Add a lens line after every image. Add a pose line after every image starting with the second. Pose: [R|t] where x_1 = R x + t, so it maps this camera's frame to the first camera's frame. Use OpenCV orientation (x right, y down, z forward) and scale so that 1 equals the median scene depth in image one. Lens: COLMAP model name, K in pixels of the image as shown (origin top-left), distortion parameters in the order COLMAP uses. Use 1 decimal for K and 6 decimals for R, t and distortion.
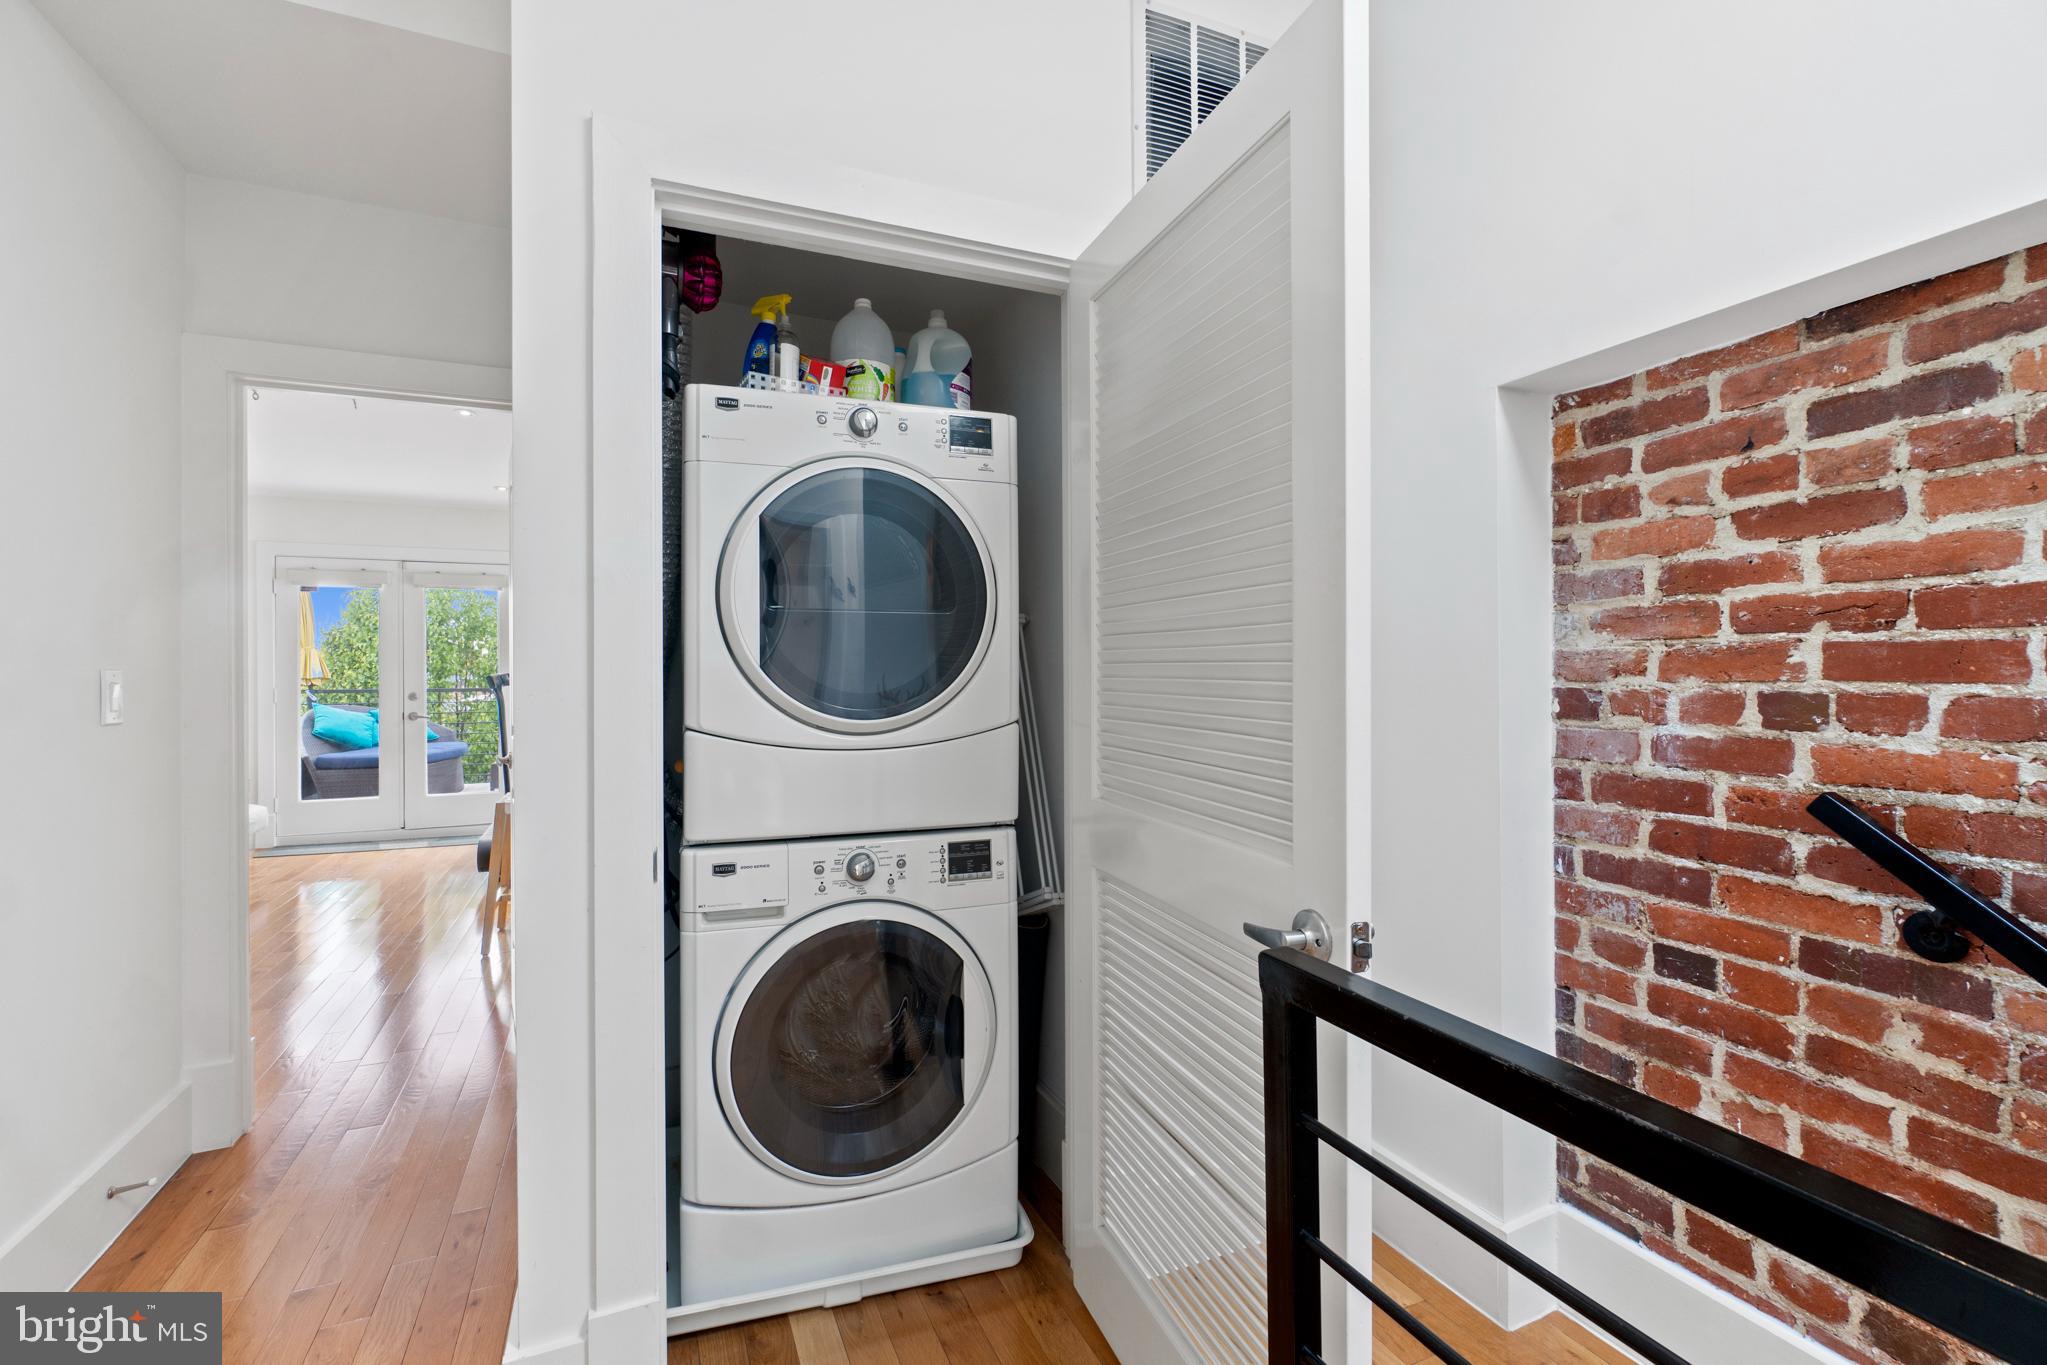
lens RADIAL K [[920.6, 0, 1027.9], [0, 920.6, 672.0], [0, 0, 1]] dist [-0.001350, 0.000217]
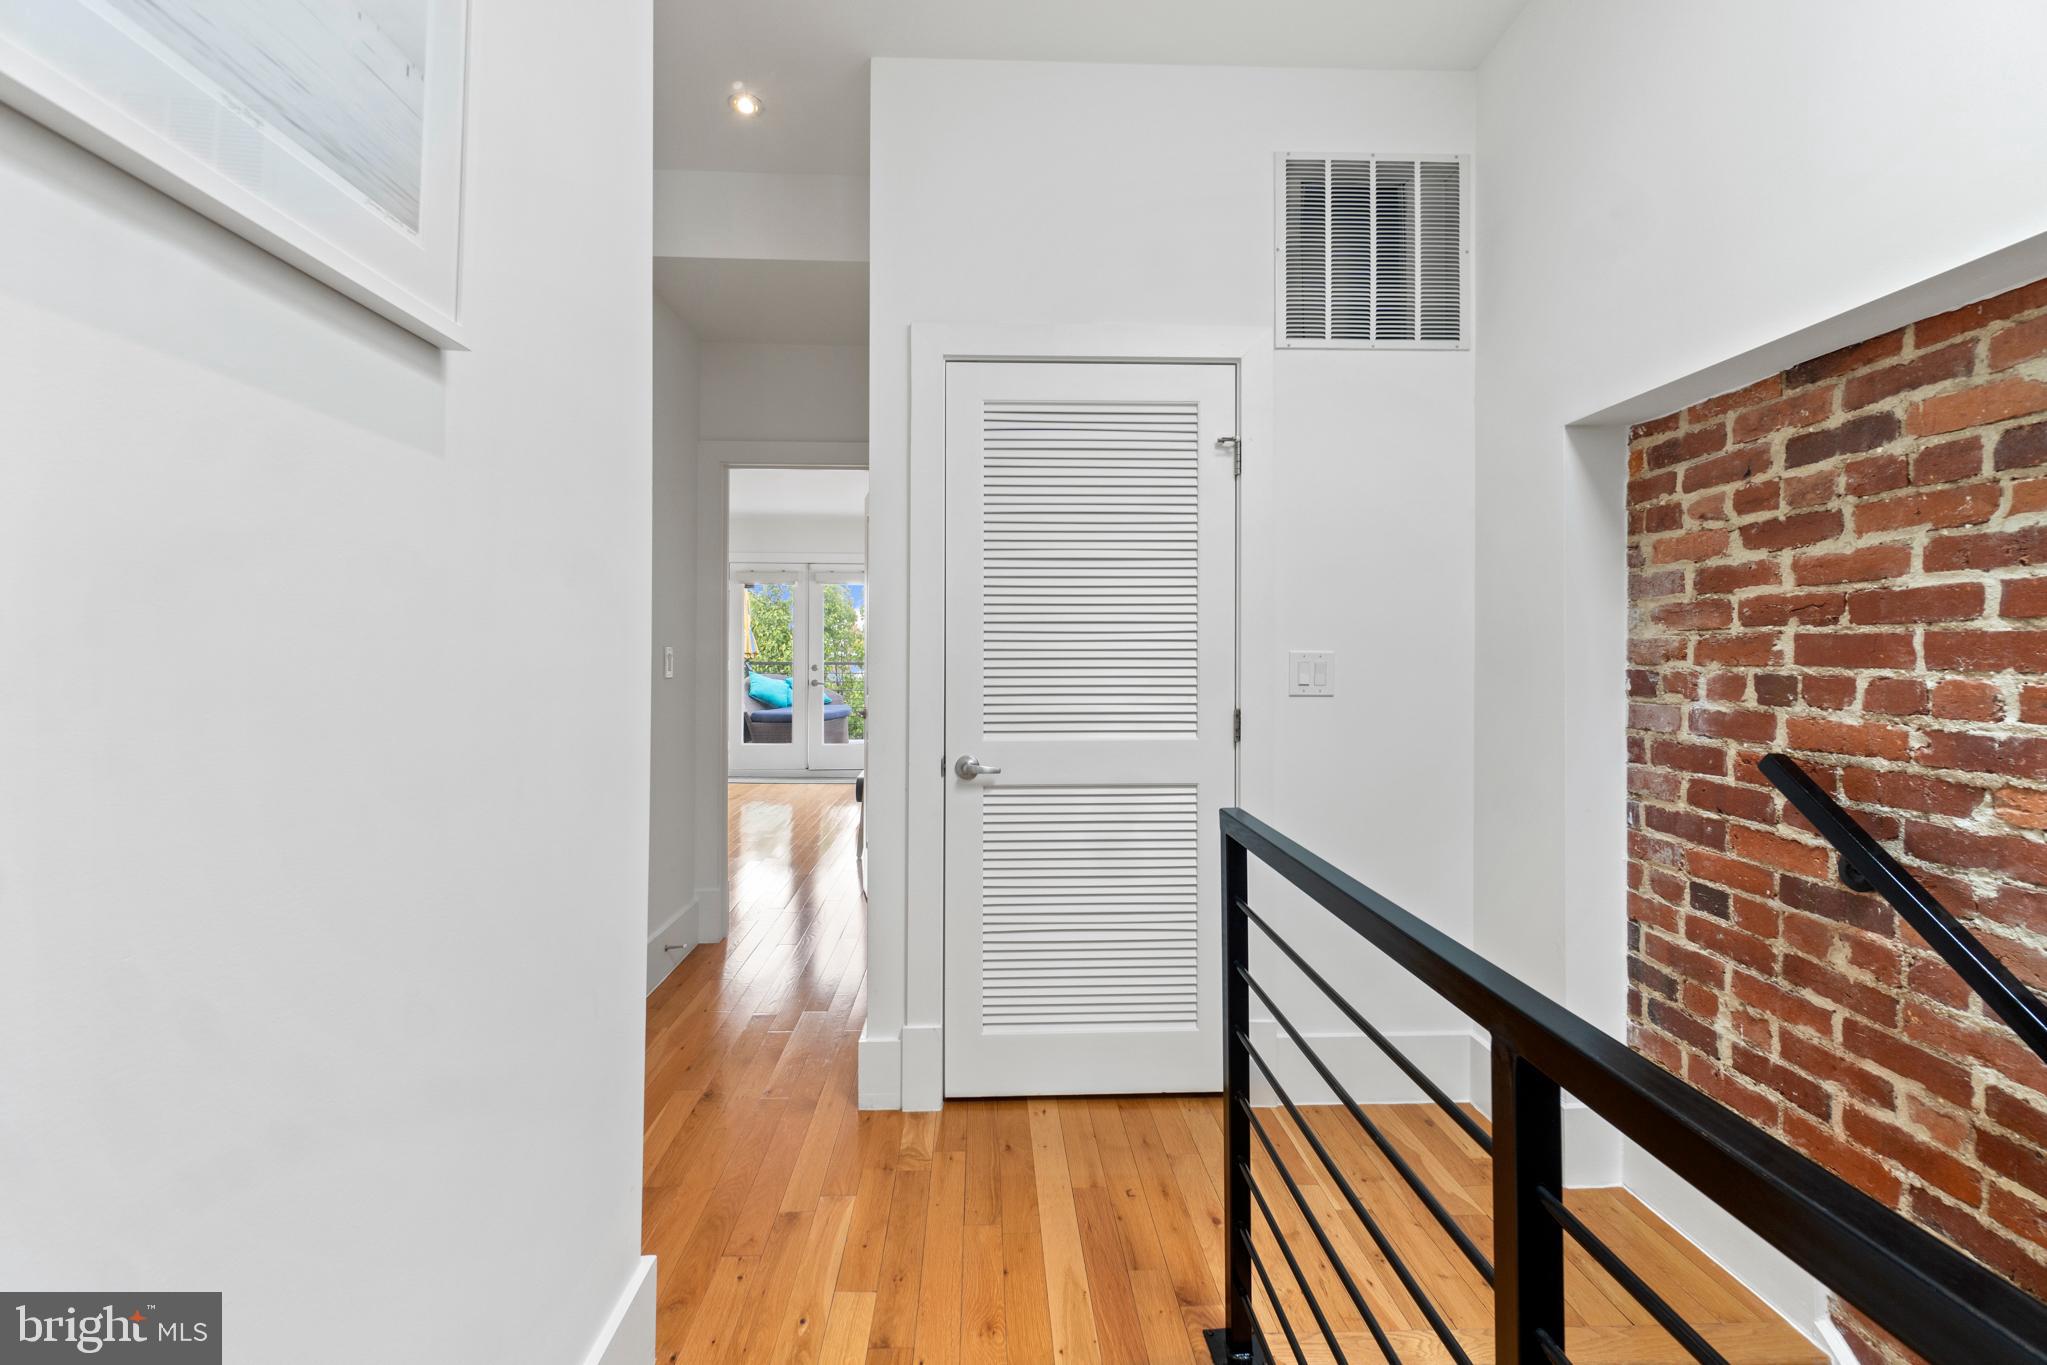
lens RADIAL K [[920.6, 0, 1003.9], [0, 920.6, 647.1], [0, 0, 1]] dist [-0.001350, 0.000217]
pose [[0.926691, 0.006662, -0.375765, 0.307442], [-0.008731, 0.999955, -0.003804, -0.000782], [0.375723, 0.006806, 0.926707, -0.475648]]
